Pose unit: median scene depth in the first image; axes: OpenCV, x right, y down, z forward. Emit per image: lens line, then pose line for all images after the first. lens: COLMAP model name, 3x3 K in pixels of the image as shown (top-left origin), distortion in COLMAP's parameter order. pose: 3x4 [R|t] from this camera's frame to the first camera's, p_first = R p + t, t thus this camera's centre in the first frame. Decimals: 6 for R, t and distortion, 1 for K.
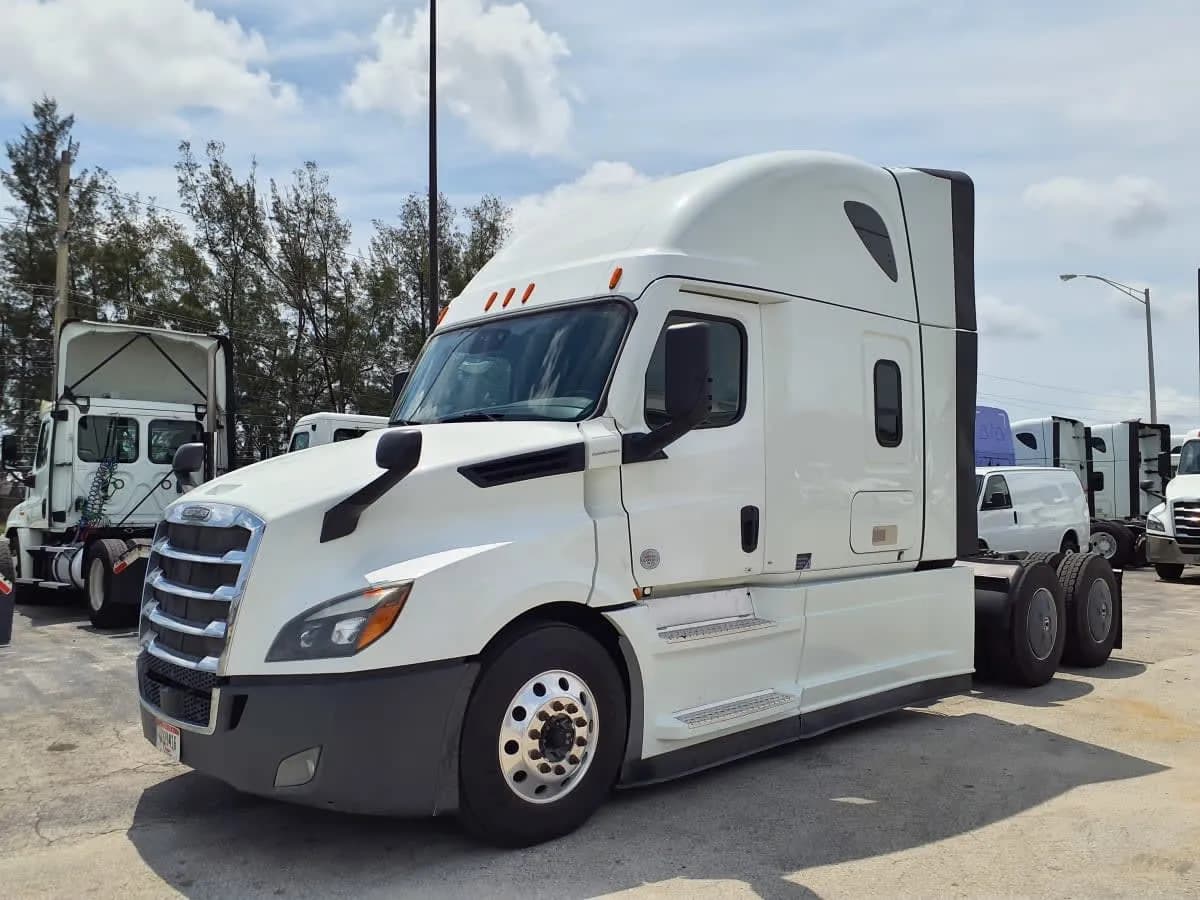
lens RADIAL K [[953.4, 0, 592.8], [0, 953.4, 453.4], [0, 0, 1]] dist [0.017505, 0.007981]
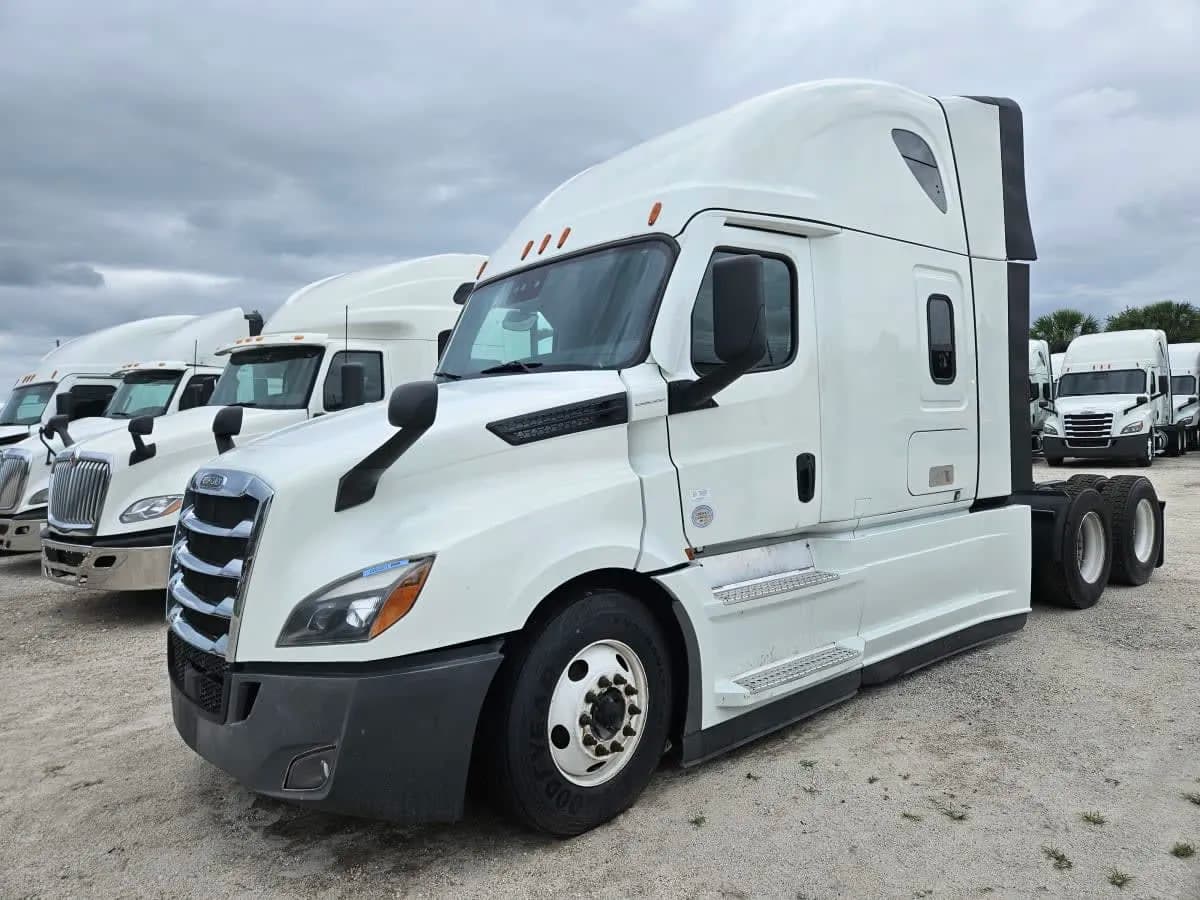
lens RADIAL K [[804.3, 0, 586.0], [0, 804.3, 426.7], [0, 0, 1]] dist [0.003042, 0.004814]
pose [[0.997213, -0.033444, -0.066696, 0.002552], [0.035432, 0.998955, 0.028854, -0.001336], [0.065662, -0.031137, 0.997356, 0.219589]]
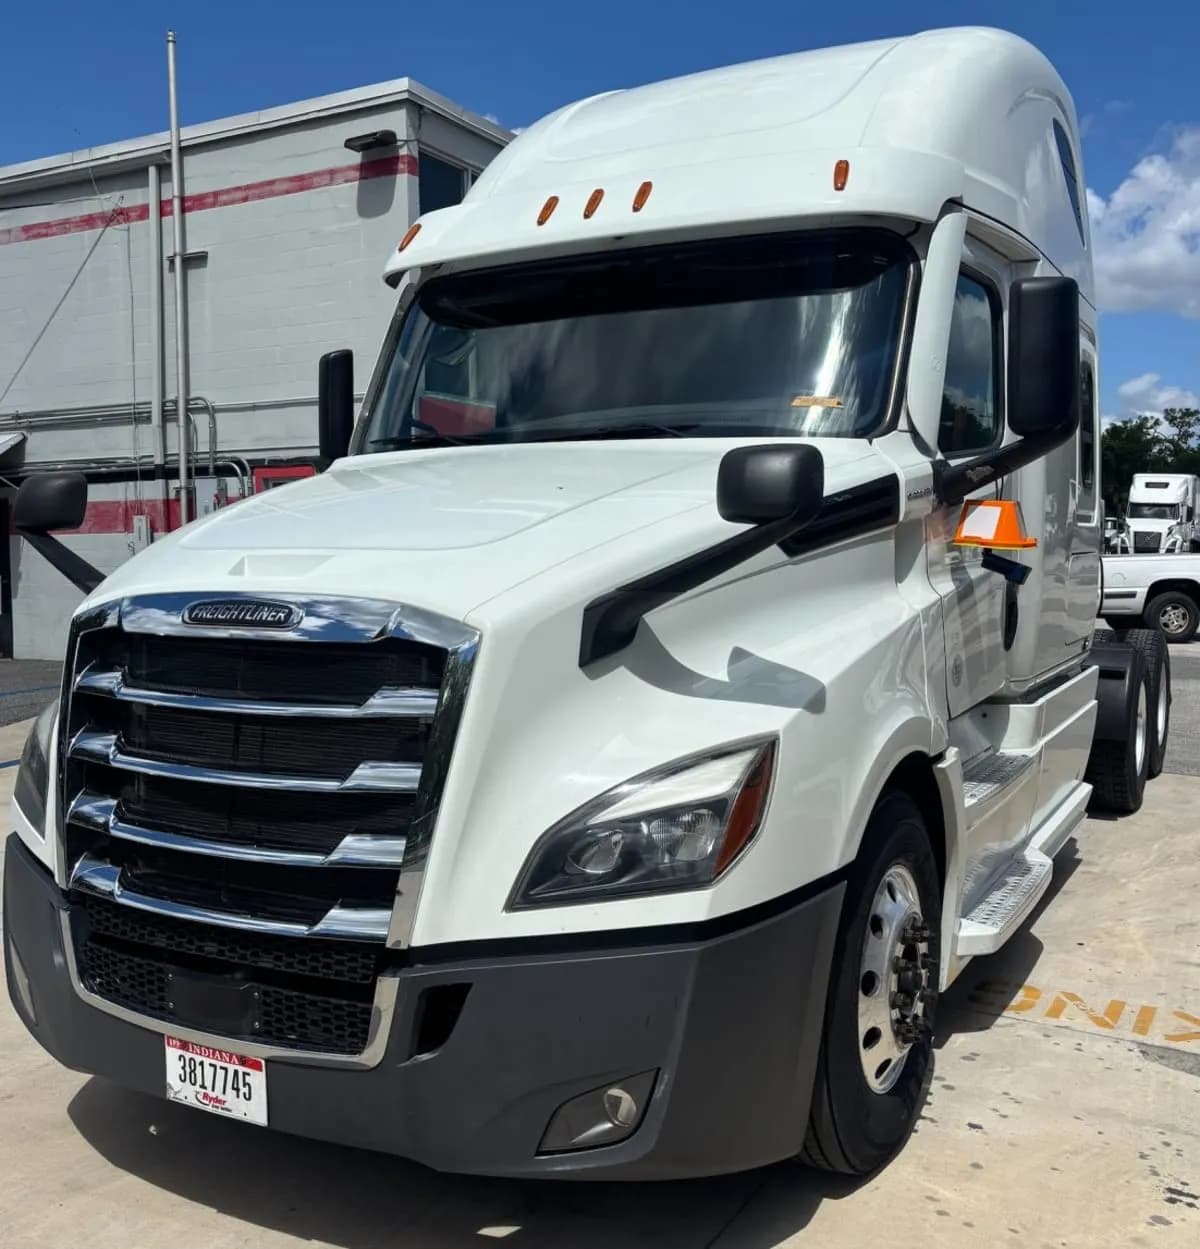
lens RADIAL K [[1326.0, 0, 605.9], [0, 1326.0, 614.2], [0, 0, 1]] dist [-0.014685, 0.000000]
pose [[0.952523, -0.020526, 0.303775, -0.404351], [-0.004868, 0.996571, 0.082601, 0.005852], [-0.304429, -0.080158, 0.949156, 0.283360]]
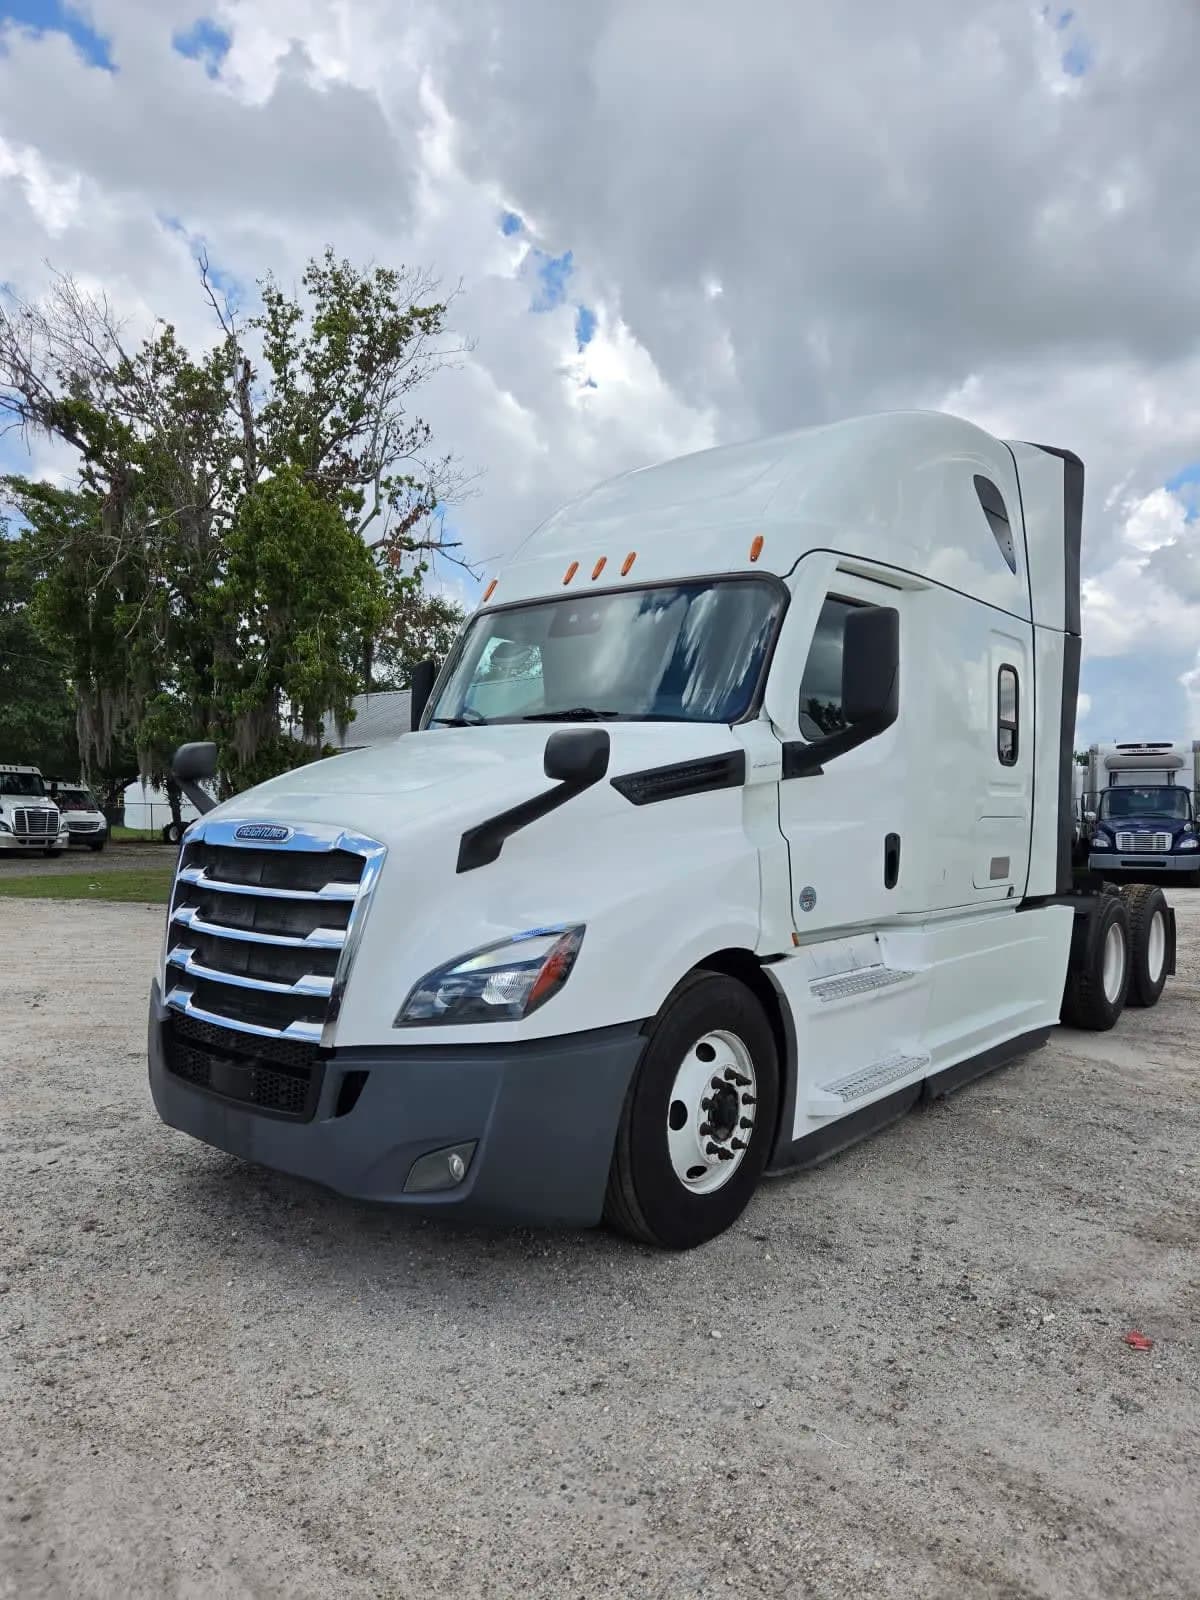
lens RADIAL K [[1072.4, 0, 586.6], [0, 1072.4, 805.6], [0, 0, 1]] dist [0.003042, 0.004814]
pose [[0.993195, 0.018707, 0.114949, -0.236176], [-0.022735, 0.999169, 0.033828, 0.006225], [-0.114221, -0.036211, 0.992795, 0.114777]]
